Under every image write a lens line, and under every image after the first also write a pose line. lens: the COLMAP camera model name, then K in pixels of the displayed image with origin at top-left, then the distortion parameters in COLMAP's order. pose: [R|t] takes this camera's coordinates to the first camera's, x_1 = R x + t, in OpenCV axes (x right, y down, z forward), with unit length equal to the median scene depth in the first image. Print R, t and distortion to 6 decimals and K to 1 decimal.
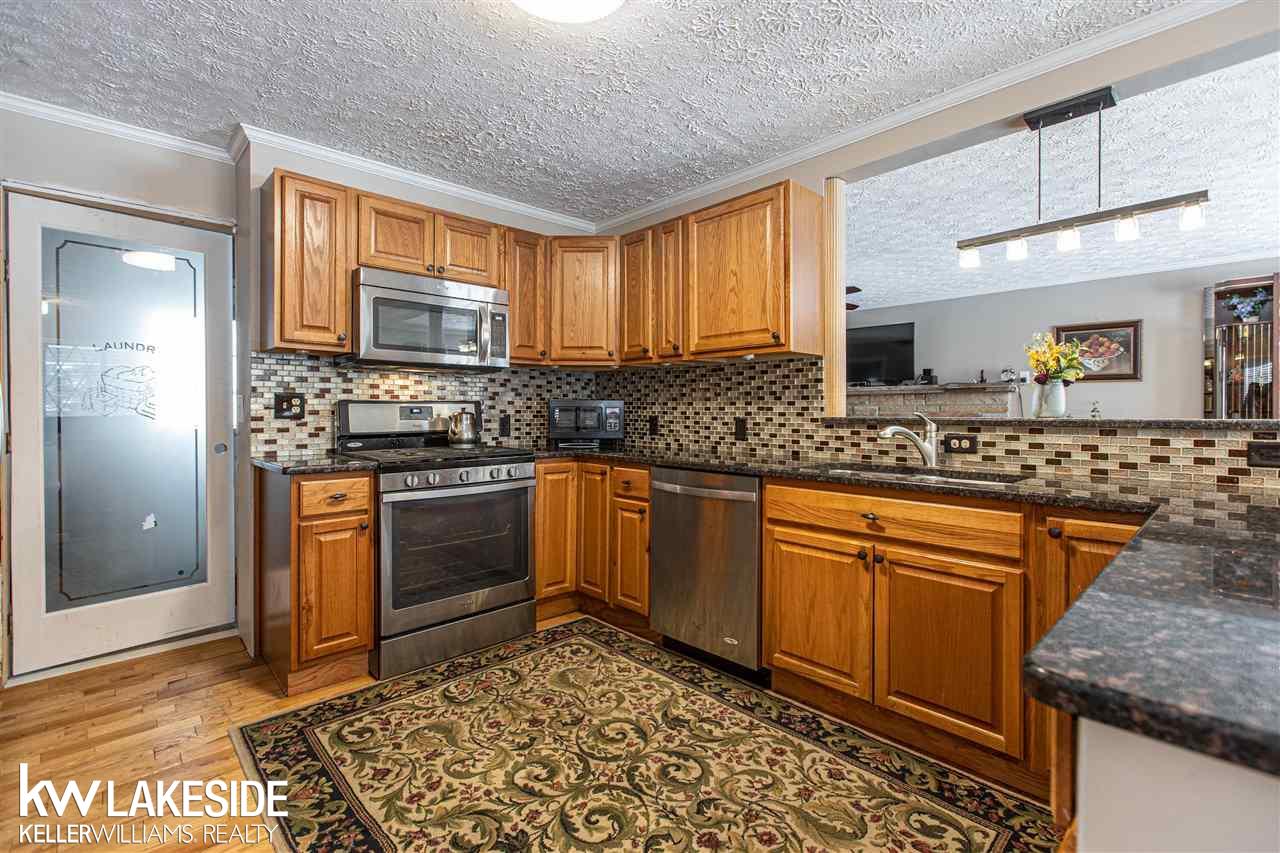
lens RADIAL K [[584.3, 0, 640.7], [0, 584.3, 415.0], [0, 0, 1]] dist [0.000454, 0.000623]
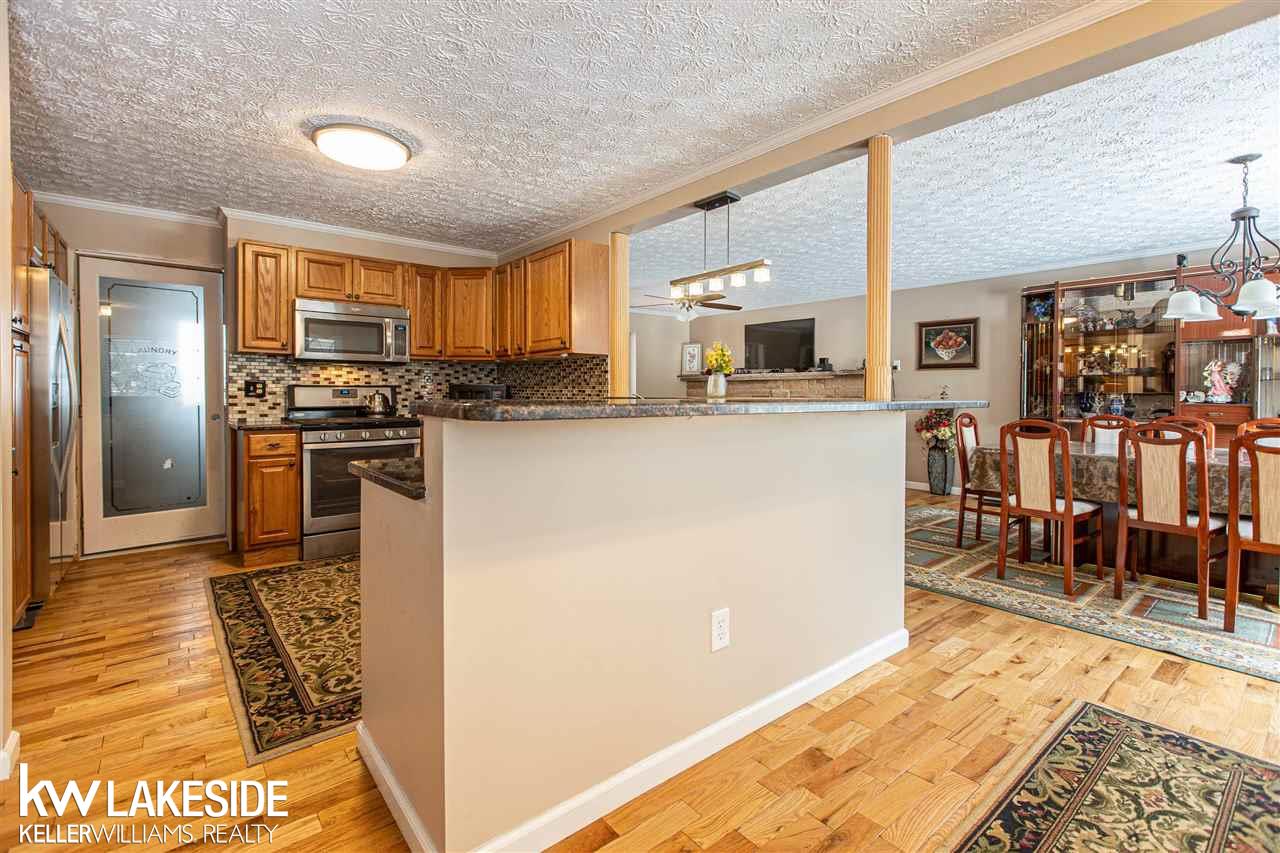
lens RADIAL K [[584.3, 0, 651.0], [0, 584.3, 404.4], [0, 0, 1]] dist [0.000454, 0.000623]
pose [[0.998605, 0.002913, -0.052723, 0.500144], [-0.002375, 0.999944, 0.010265, 0.007402], [0.052750, -0.010125, 0.998556, -0.458049]]
